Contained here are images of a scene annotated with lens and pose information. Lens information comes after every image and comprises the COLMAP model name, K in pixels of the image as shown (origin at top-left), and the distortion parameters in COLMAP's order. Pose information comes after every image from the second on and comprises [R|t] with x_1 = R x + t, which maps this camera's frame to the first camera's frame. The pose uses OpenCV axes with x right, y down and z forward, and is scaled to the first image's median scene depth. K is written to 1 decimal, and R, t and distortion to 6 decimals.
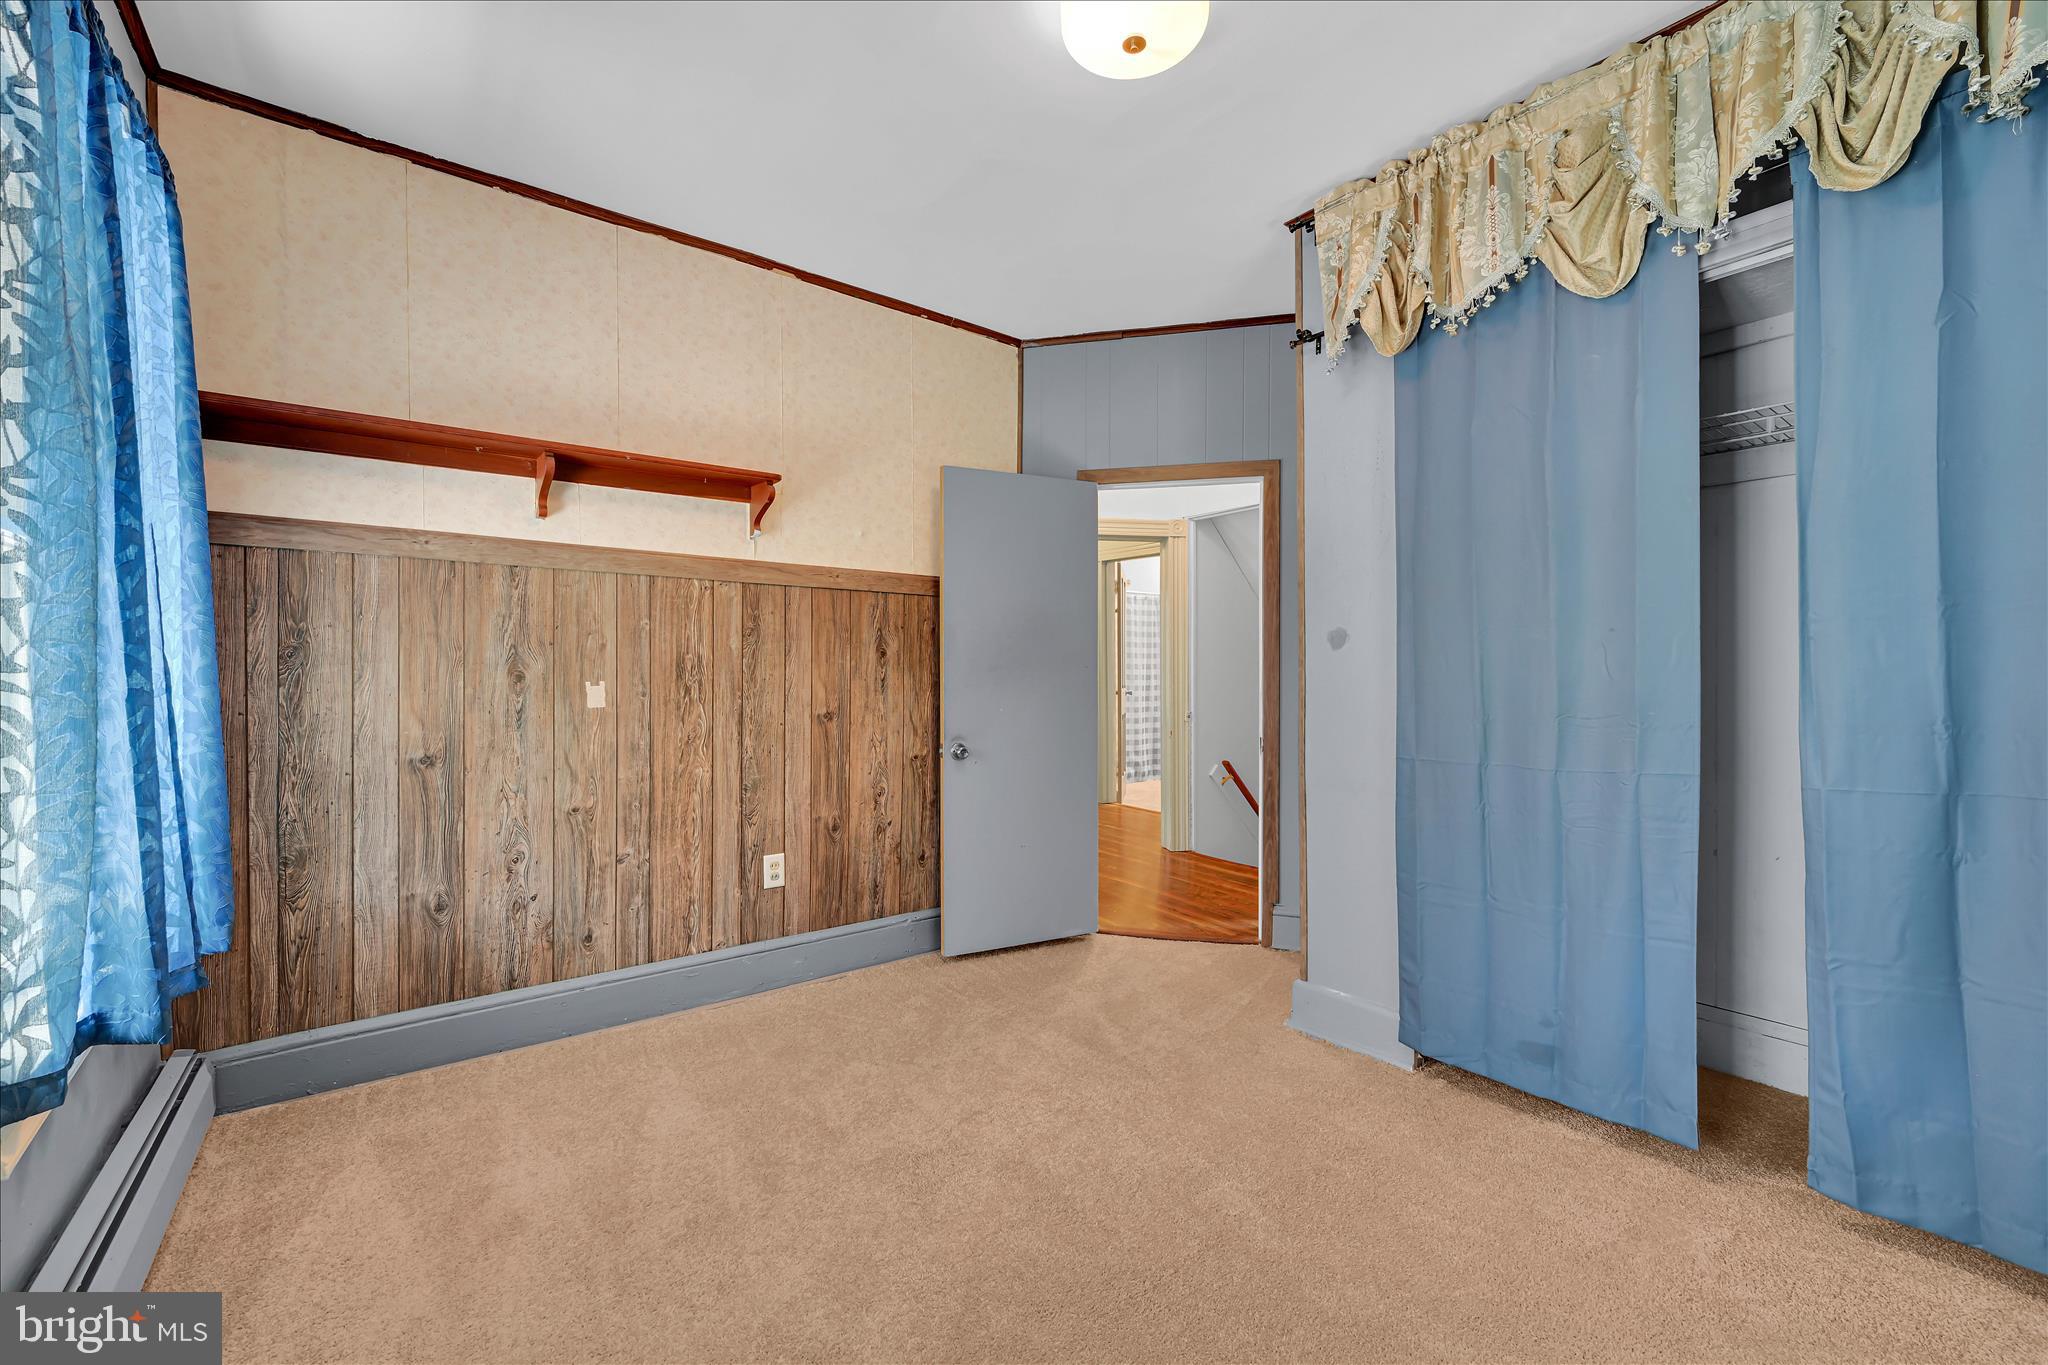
lens RADIAL K [[826.5, 0, 1021.6], [0, 826.5, 681.5], [0, 0, 1]] dist [-0.008191, -0.001726]
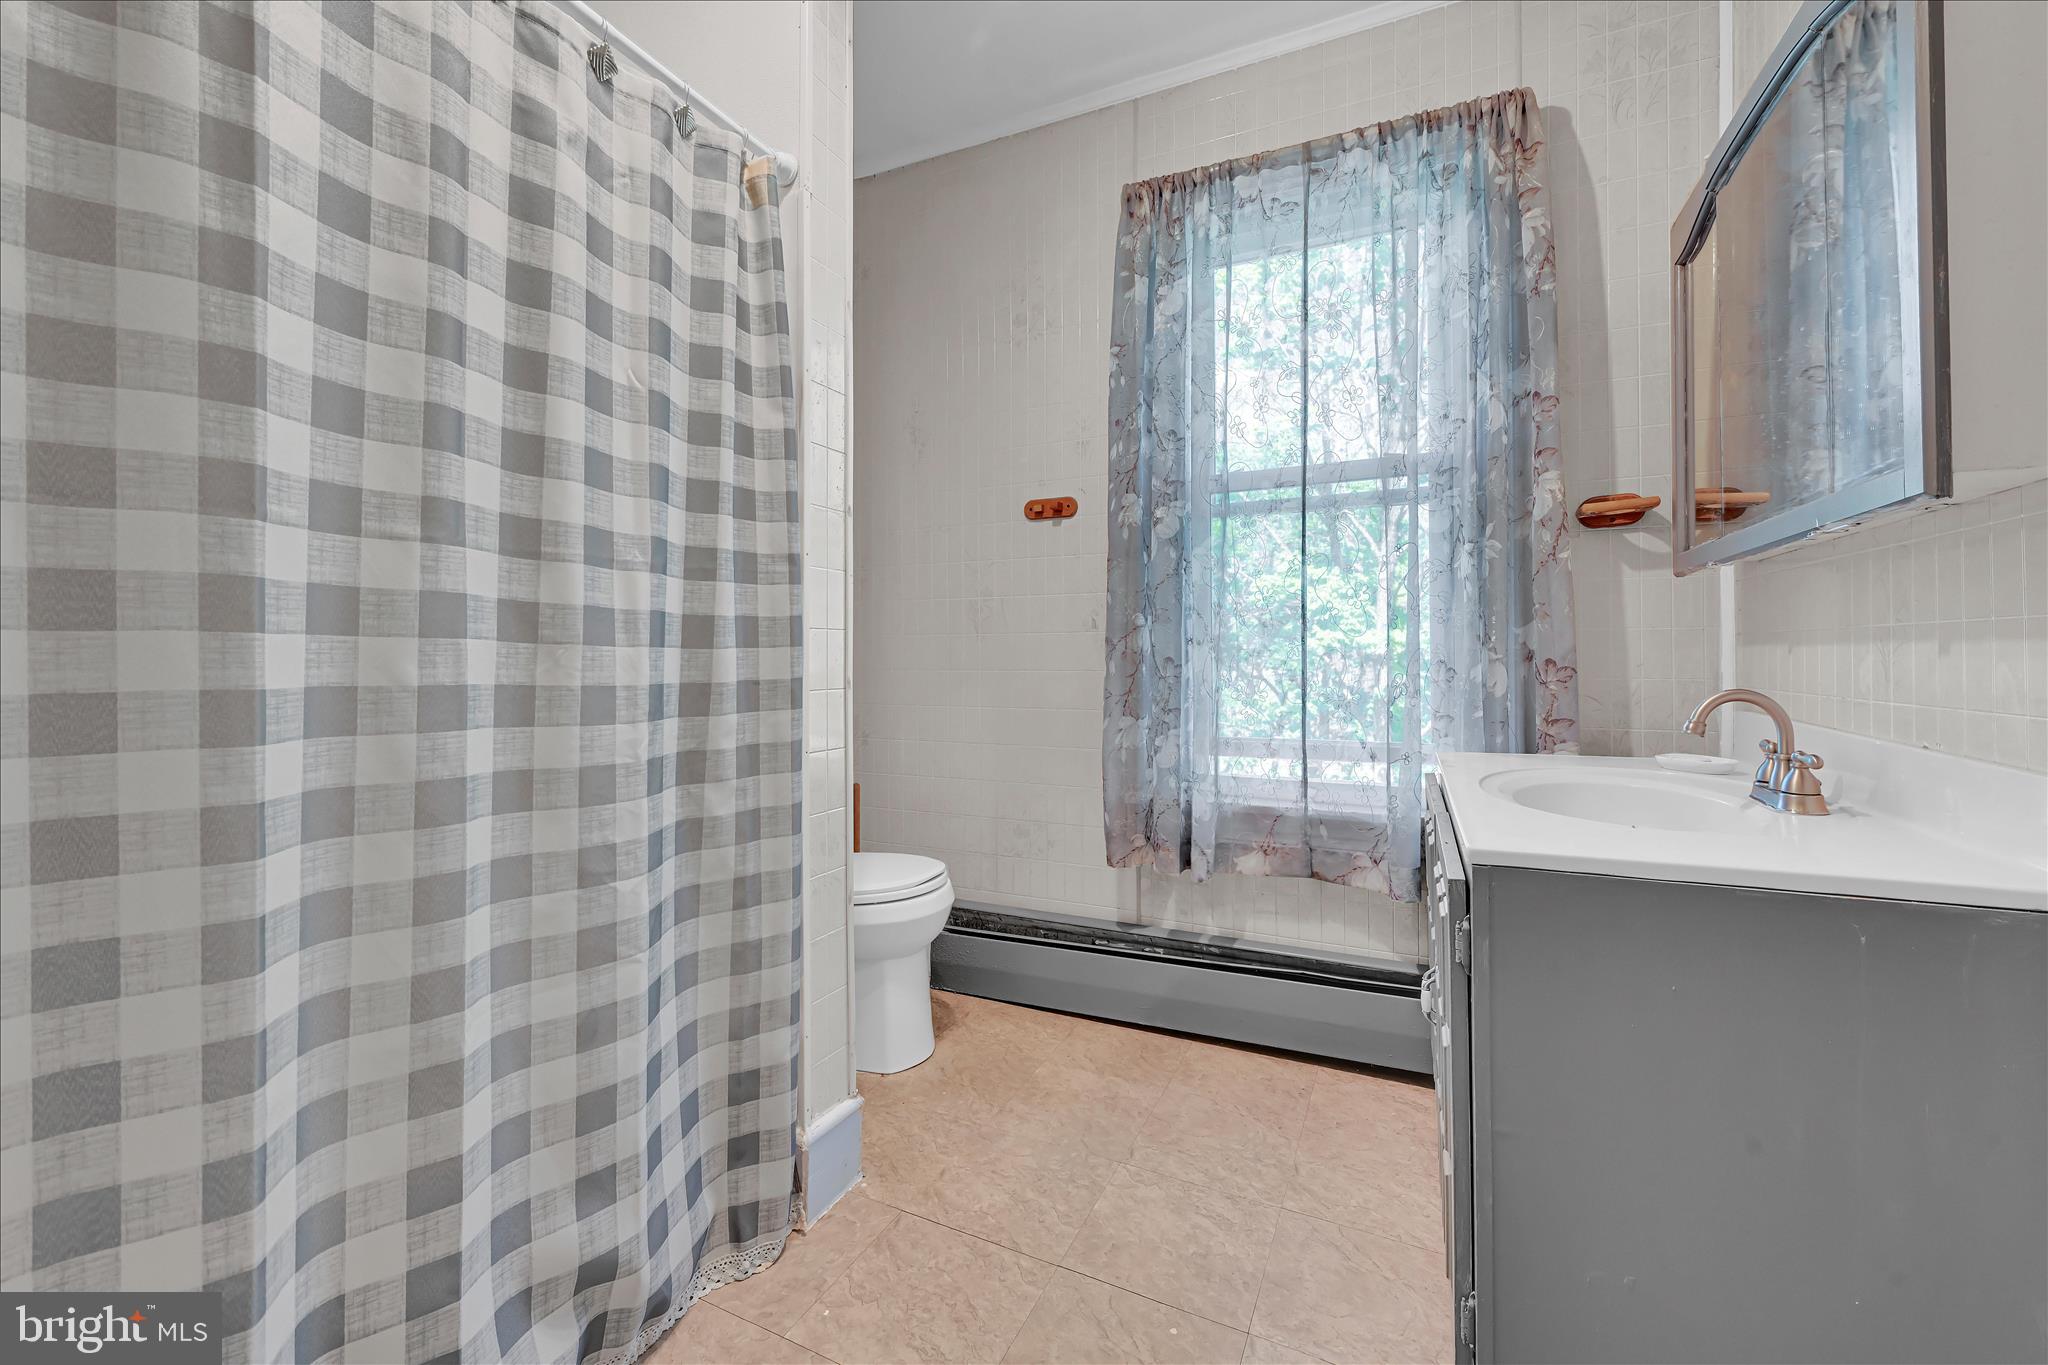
lens RADIAL K [[826.5, 0, 1028.5], [0, 826.5, 673.6], [0, 0, 1]] dist [-0.008191, -0.001726]
pose [[0.890524, 0.003730, 0.454921, 0.138215], [-0.002138, 0.999990, -0.004015, 0.003412], [-0.454931, 0.002603, 0.890523, 0.833997]]
